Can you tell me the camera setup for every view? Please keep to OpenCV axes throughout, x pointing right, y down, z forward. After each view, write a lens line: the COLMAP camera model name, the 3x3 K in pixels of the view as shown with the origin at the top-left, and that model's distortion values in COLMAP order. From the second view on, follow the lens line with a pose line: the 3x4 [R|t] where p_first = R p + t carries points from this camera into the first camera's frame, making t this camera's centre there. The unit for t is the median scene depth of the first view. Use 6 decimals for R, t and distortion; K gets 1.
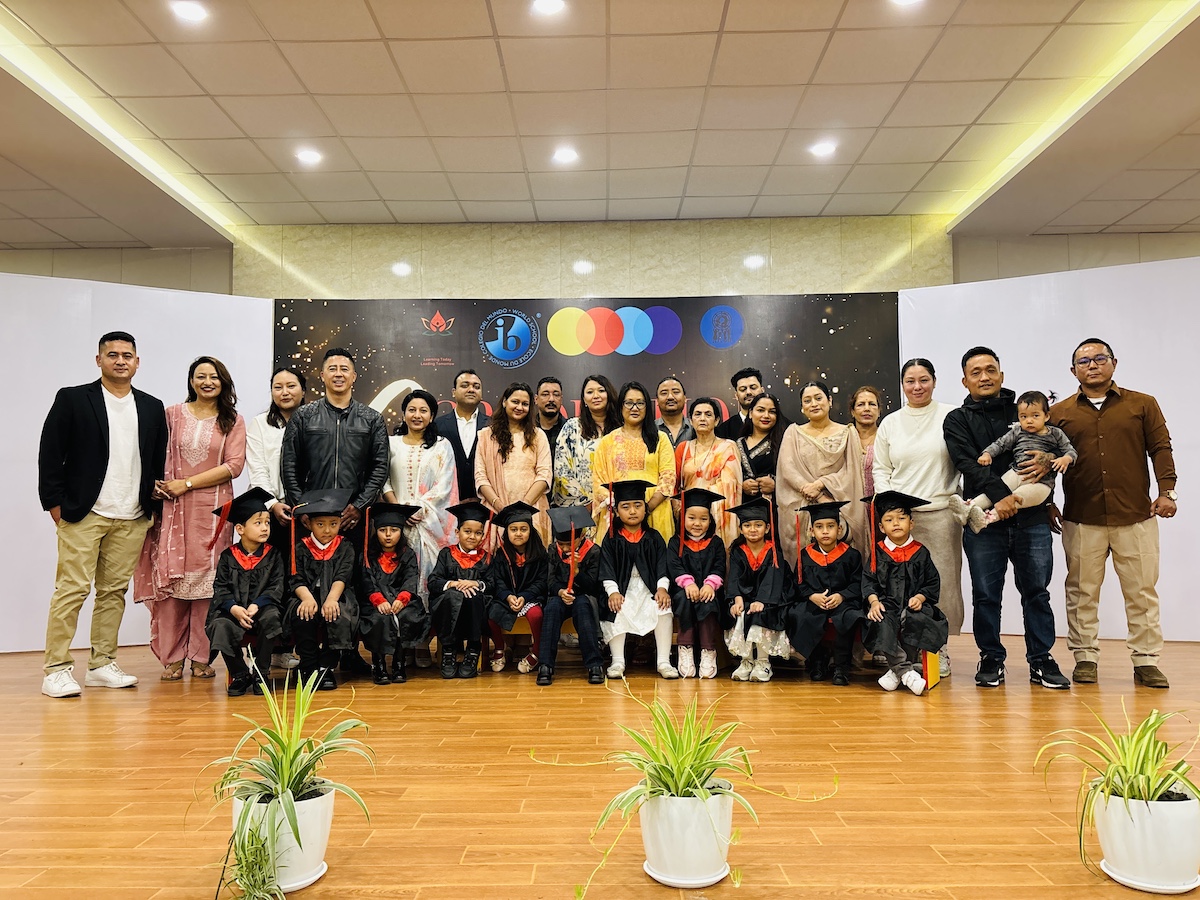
lens RADIAL K [[920.0, 0, 597.2], [0, 920.0, 450.7], [0, 0, 1]] dist [0.065515, -0.069253]
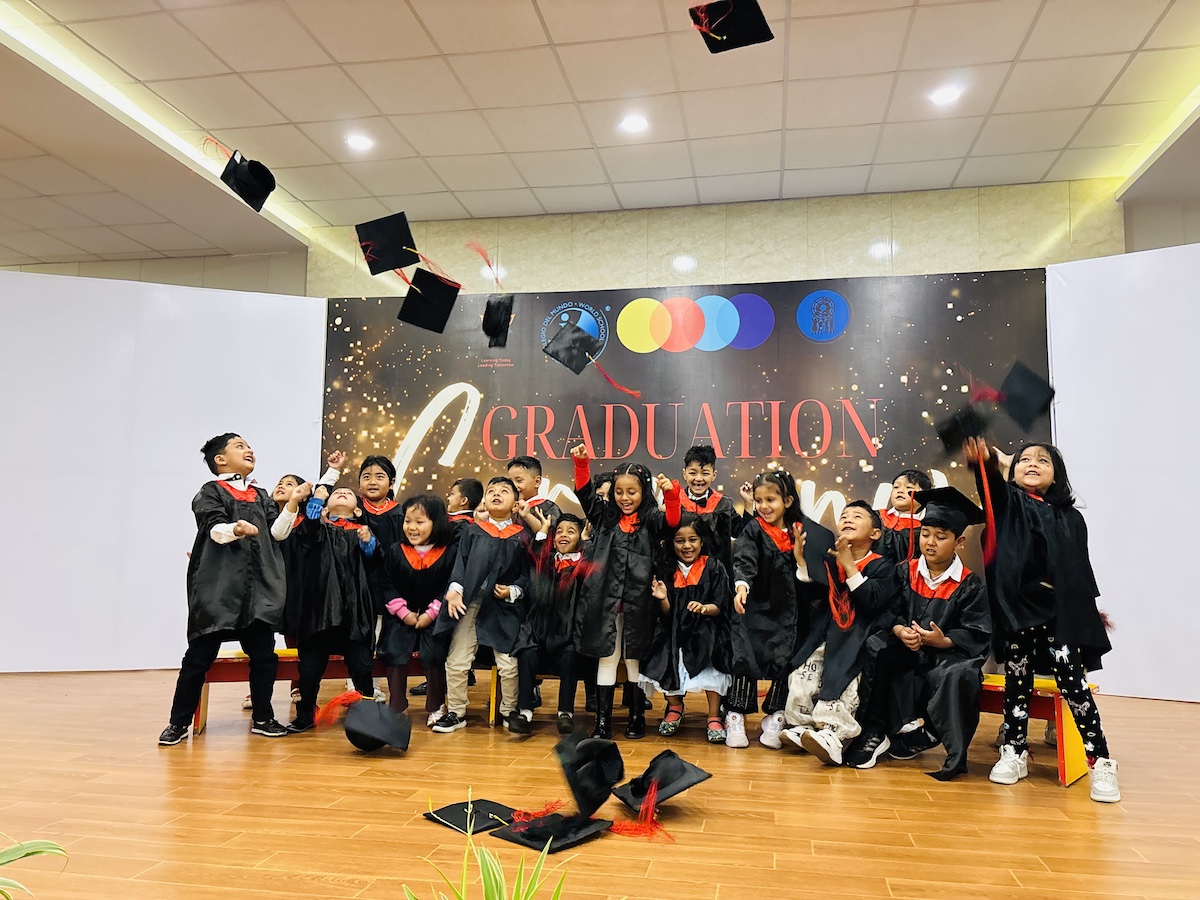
lens RADIAL K [[920.0, 0, 598.7], [0, 920.0, 441.1], [0, 0, 1]] dist [0.065515, -0.069253]
pose [[0.985222, -0.000912, -0.171280, 0.078539], [-0.005143, 0.999377, -0.034904, 0.010584], [0.171205, 0.035269, 0.984604, 0.137846]]
